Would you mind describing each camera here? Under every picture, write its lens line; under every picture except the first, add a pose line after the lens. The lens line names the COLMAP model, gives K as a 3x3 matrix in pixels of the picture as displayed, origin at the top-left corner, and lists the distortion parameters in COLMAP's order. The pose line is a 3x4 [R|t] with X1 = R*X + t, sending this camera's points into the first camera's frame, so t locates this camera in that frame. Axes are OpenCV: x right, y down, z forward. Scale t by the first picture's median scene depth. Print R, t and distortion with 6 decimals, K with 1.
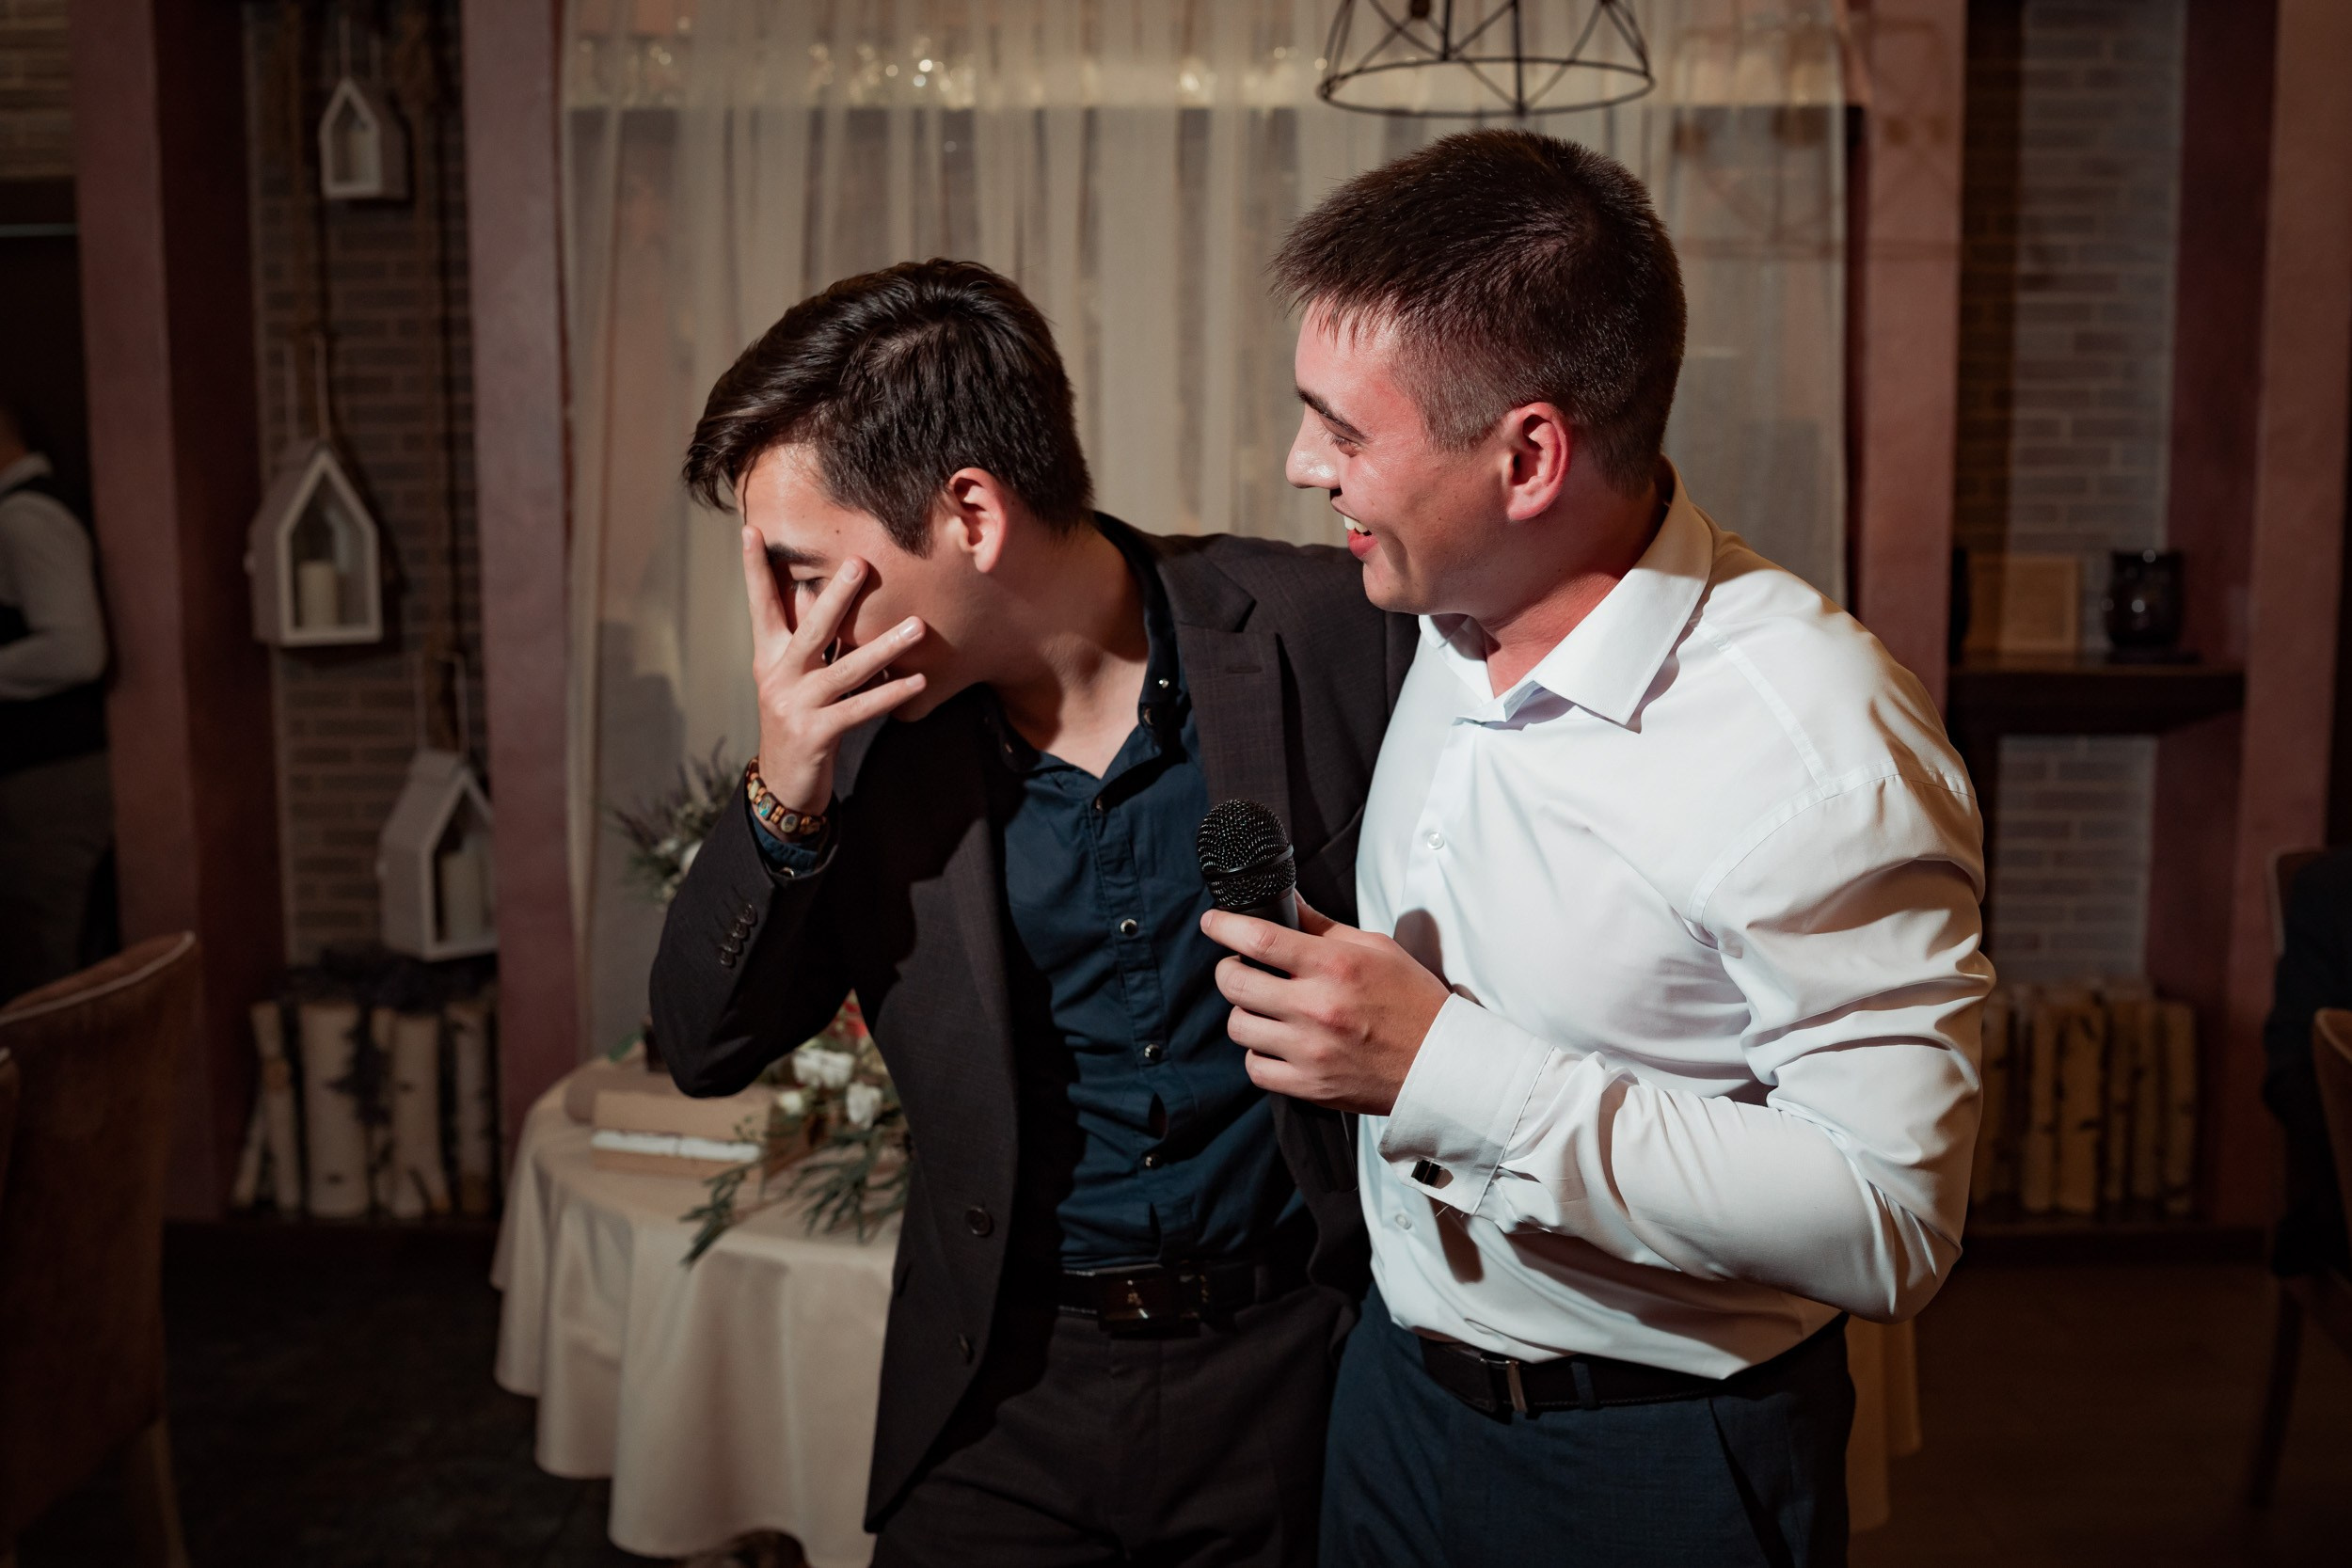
lens RADIAL K [[2286.7, 0, 1162.1], [0, 2286.7, 774.9], [0, 0, 1]] dist [-0.068409, 0.000000]
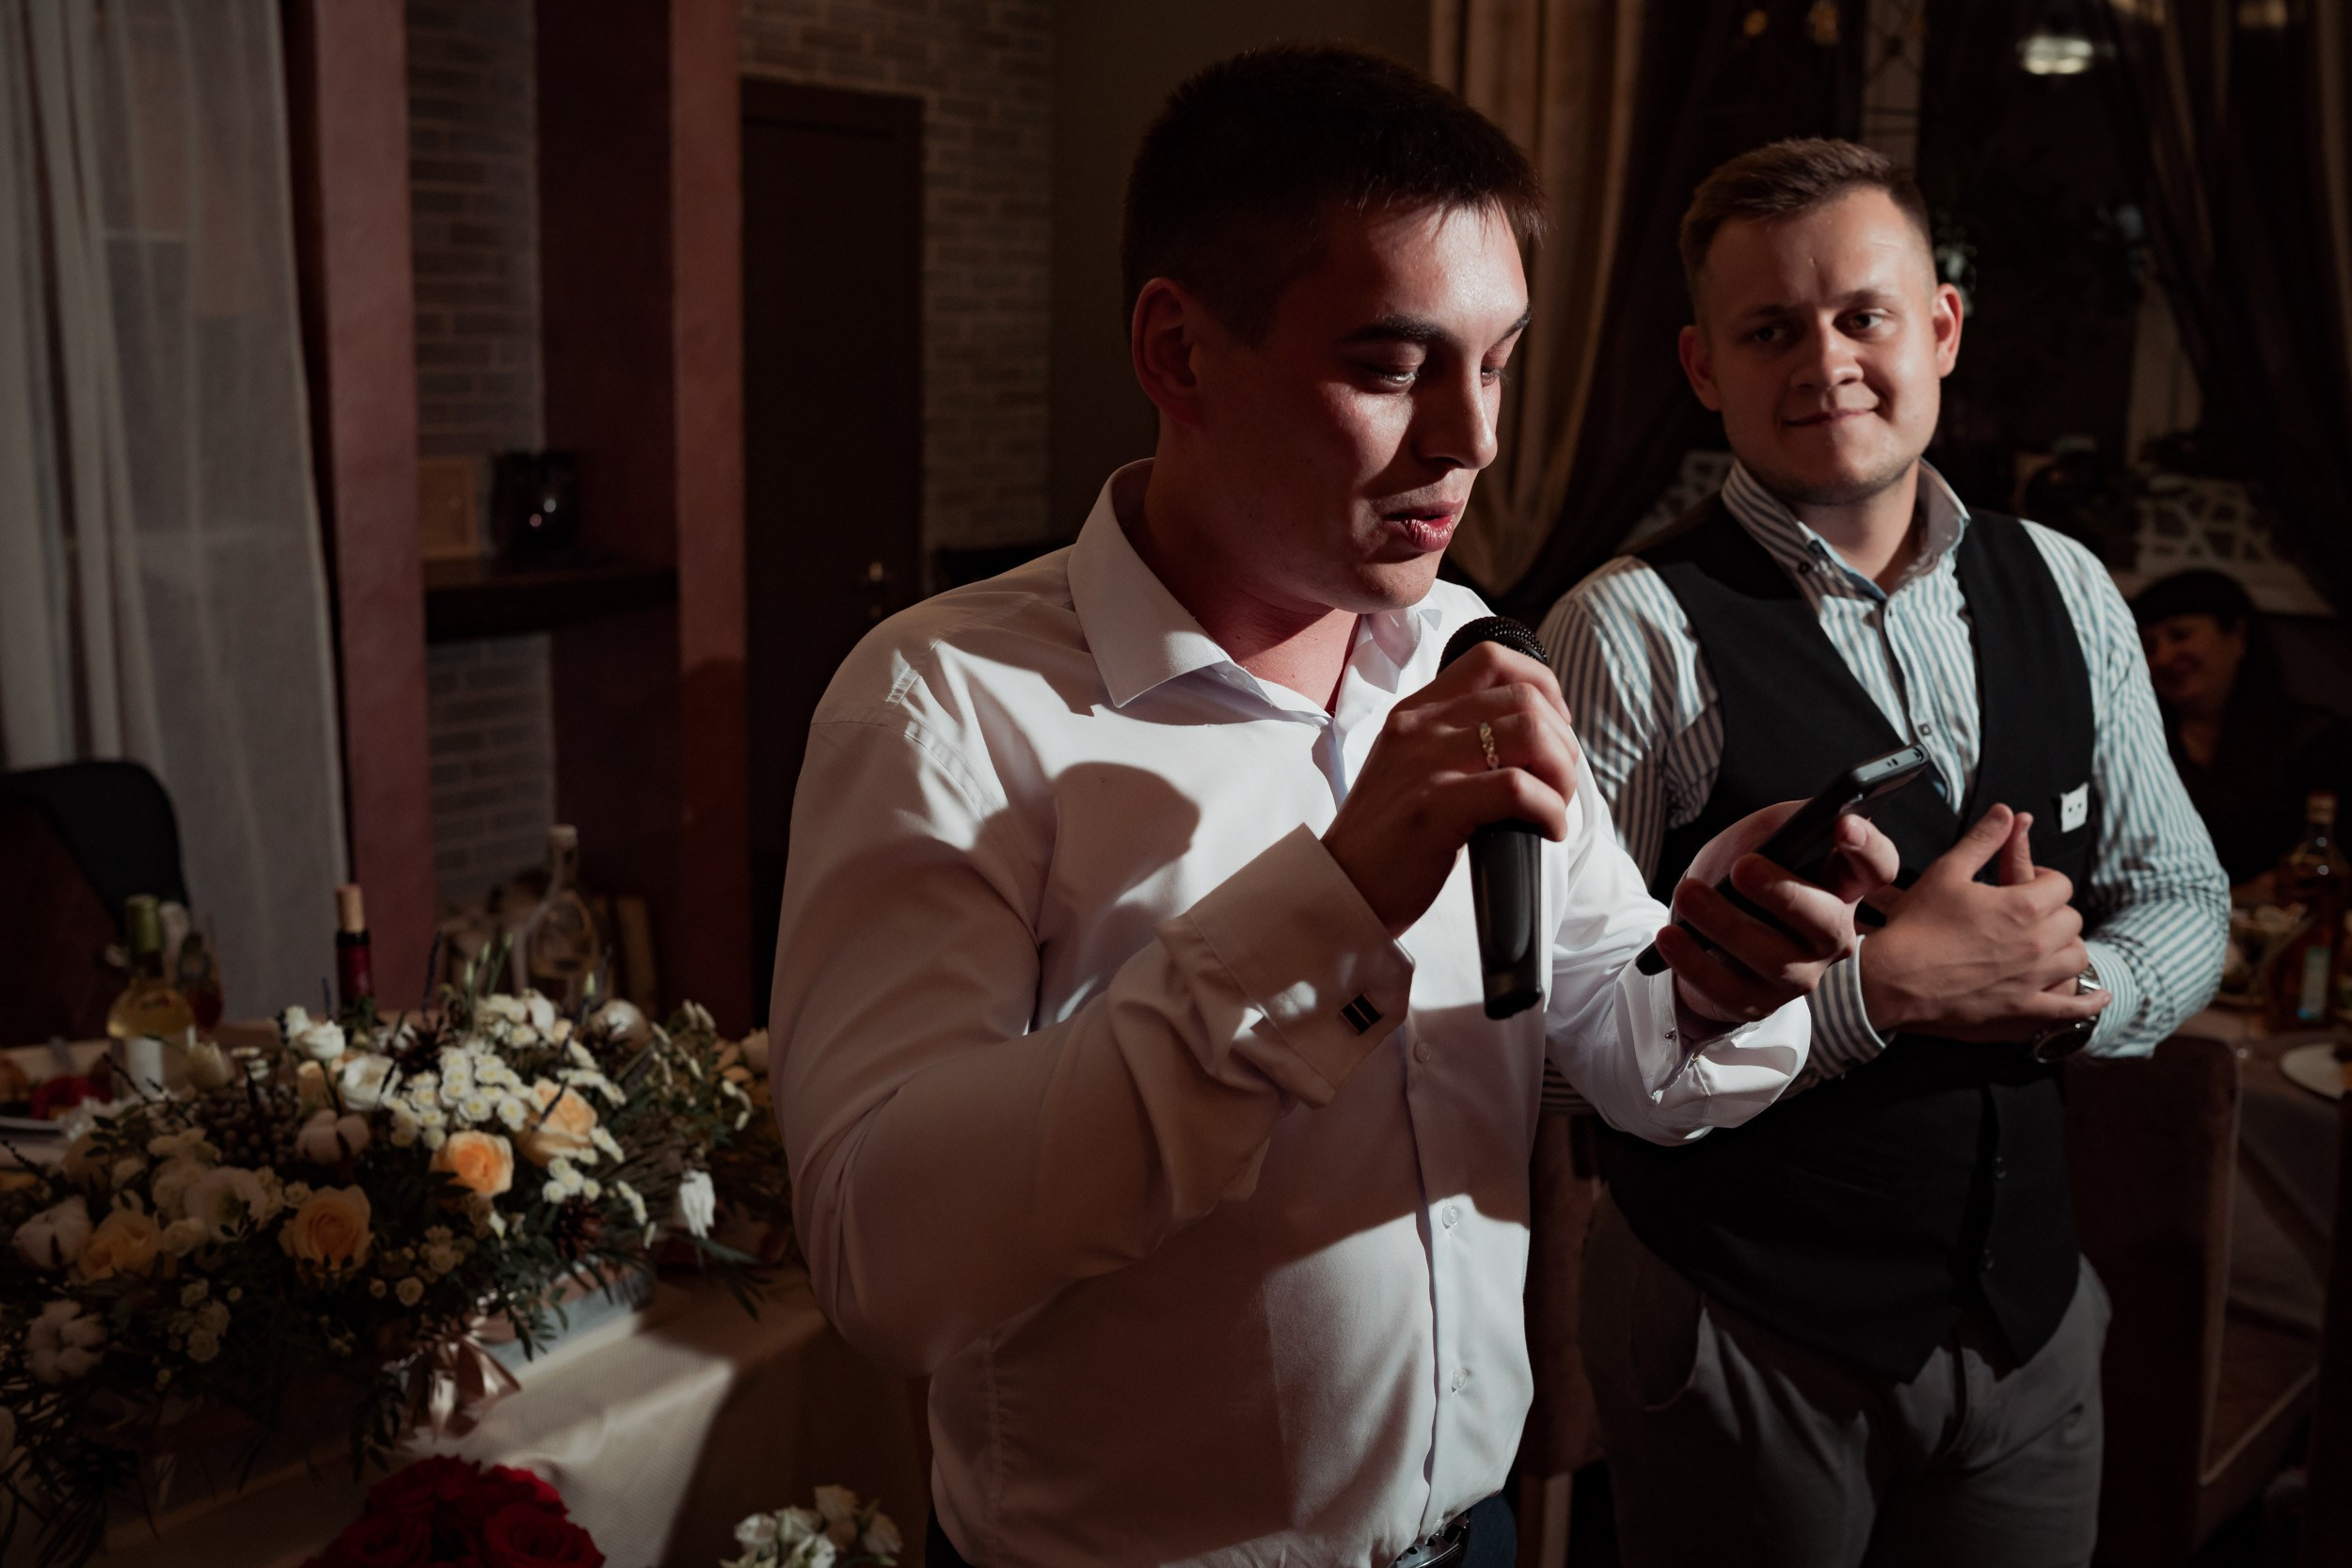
lens RADIAL K [[2286.7, 0, 1191.1], [0, 2286.7, 776.7], [0, 0, 1]] dist [-0.068409, 0.000000]
pose [[0.601179, -0.135837, 0.787485, -0.195631], [0.084037, 0.990729, 0.106740, -0.039994], [-0.794683, 0.002008, 0.607021, 0.169682]]
